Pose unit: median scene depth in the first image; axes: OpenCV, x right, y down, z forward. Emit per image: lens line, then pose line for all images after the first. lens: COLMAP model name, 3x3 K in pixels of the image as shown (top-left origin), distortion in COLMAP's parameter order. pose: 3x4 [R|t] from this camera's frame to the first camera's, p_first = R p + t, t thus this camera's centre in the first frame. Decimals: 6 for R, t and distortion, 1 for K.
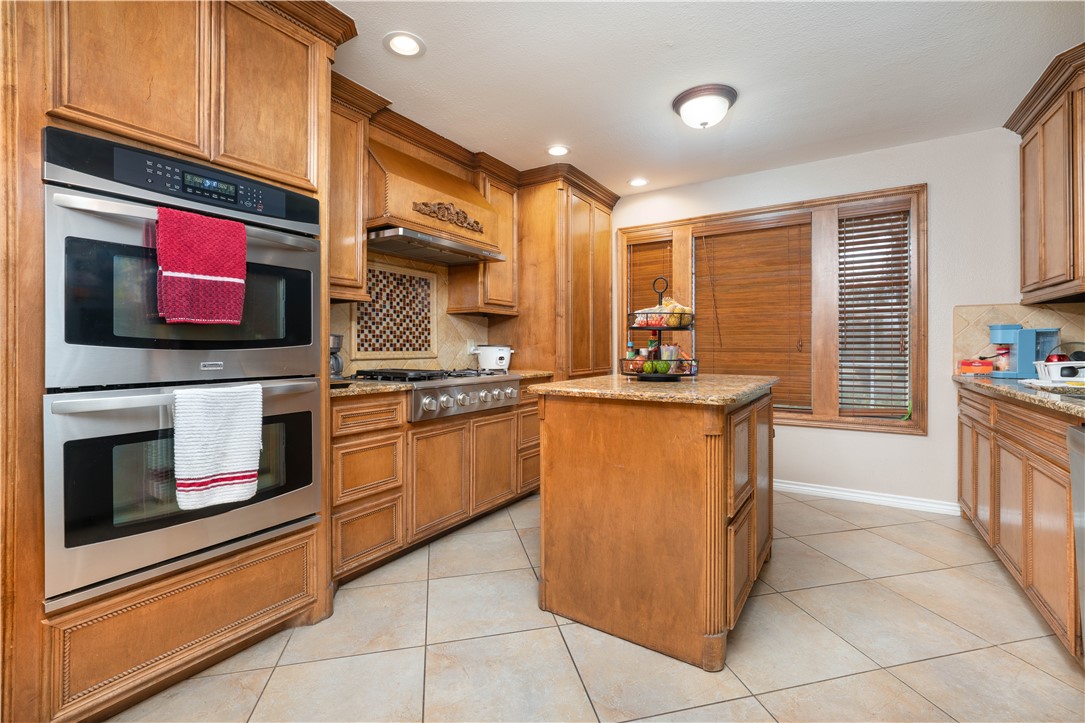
lens RADIAL K [[459.5, 0, 538.2], [0, 459.5, 348.2], [0, 0, 1]] dist [-0.001074, -0.000086]
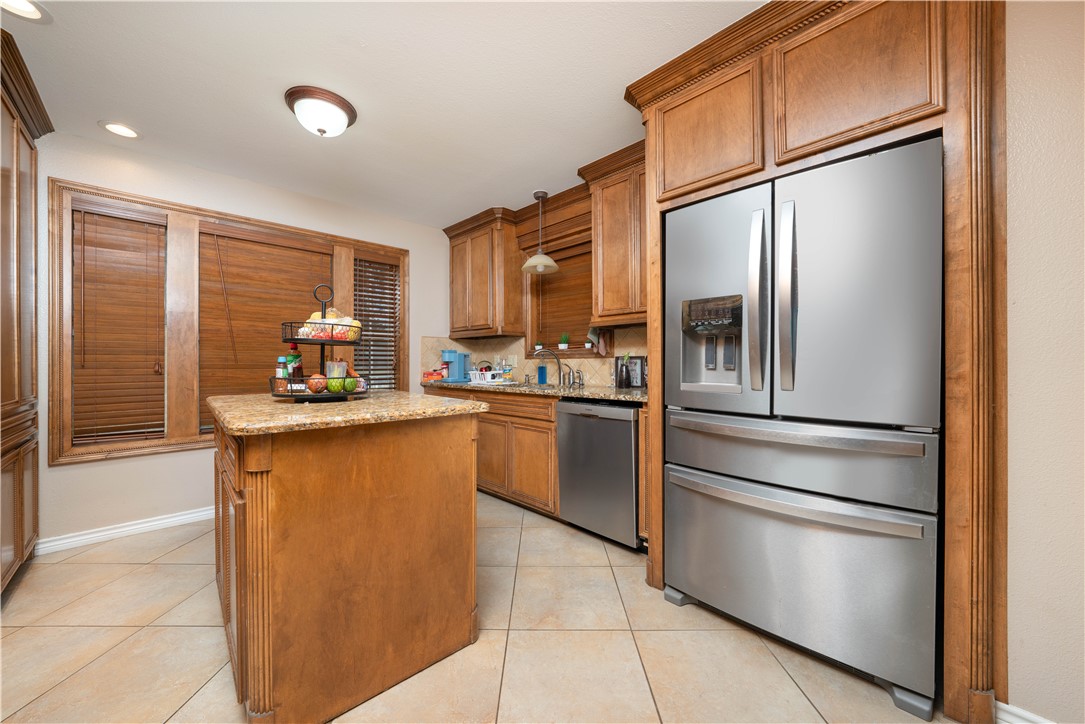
lens RADIAL K [[407.7, 0, 516.5], [0, 407.7, 369.9], [0, 0, 1]] dist [-0.001563, 0.000153]
pose [[0.256149, -0.013852, 0.966538, -0.358863], [0.002246, 0.999903, 0.013735, 0.000974], [-0.966635, -0.001347, 0.256155, 0.388206]]
